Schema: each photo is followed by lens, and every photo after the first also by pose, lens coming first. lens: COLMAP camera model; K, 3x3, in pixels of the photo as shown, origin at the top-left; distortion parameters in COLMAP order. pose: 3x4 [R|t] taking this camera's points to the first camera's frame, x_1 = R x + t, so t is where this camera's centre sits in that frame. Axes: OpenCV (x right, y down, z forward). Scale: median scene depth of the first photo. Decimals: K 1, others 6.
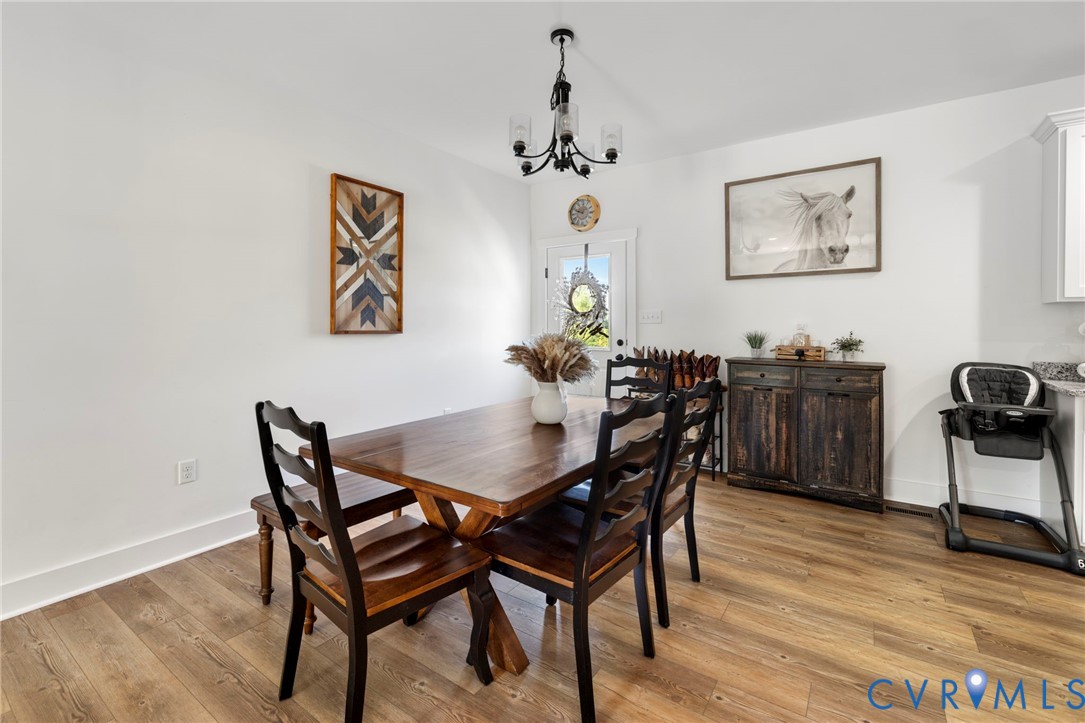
lens RADIAL K [[483.7, 0, 542.2], [0, 483.7, 356.0], [0, 0, 1]] dist [-0.001121, 0.000027]
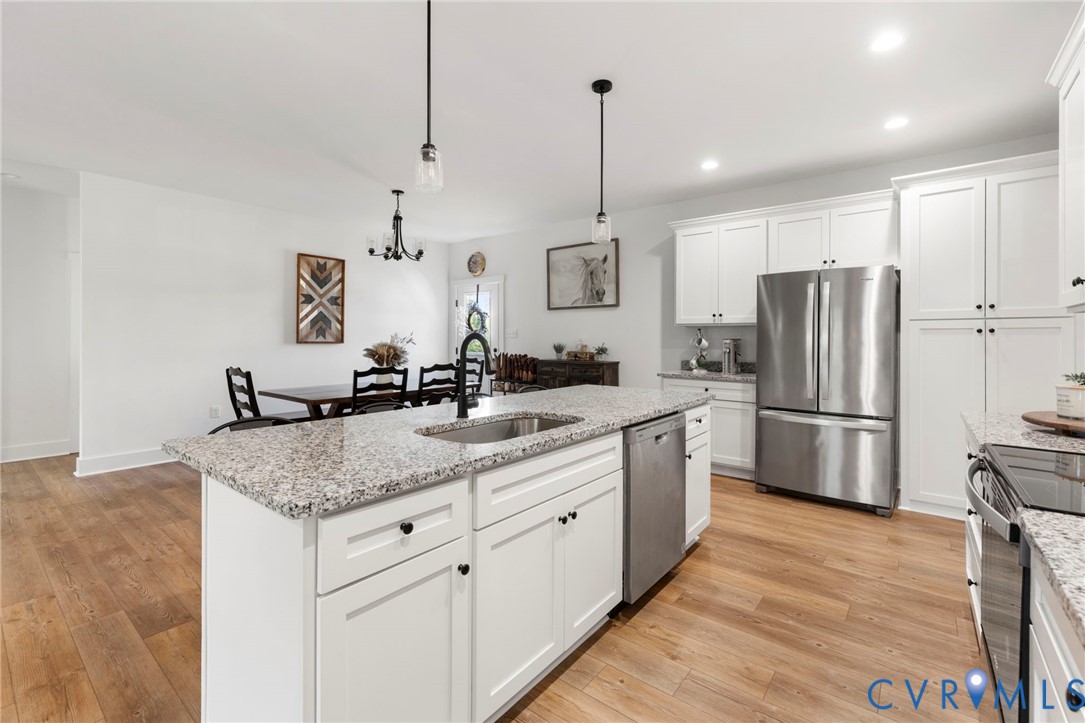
lens RADIAL K [[472.9, 0, 542.5], [0, 472.9, 361.5], [0, 0, 1]] dist [0.000651, 0.000188]
pose [[0.997717, 0.005072, -0.067343, 0.529438], [-0.006063, 0.999876, -0.014510, 0.037009], [0.067261, 0.014885, 0.997624, -0.607083]]
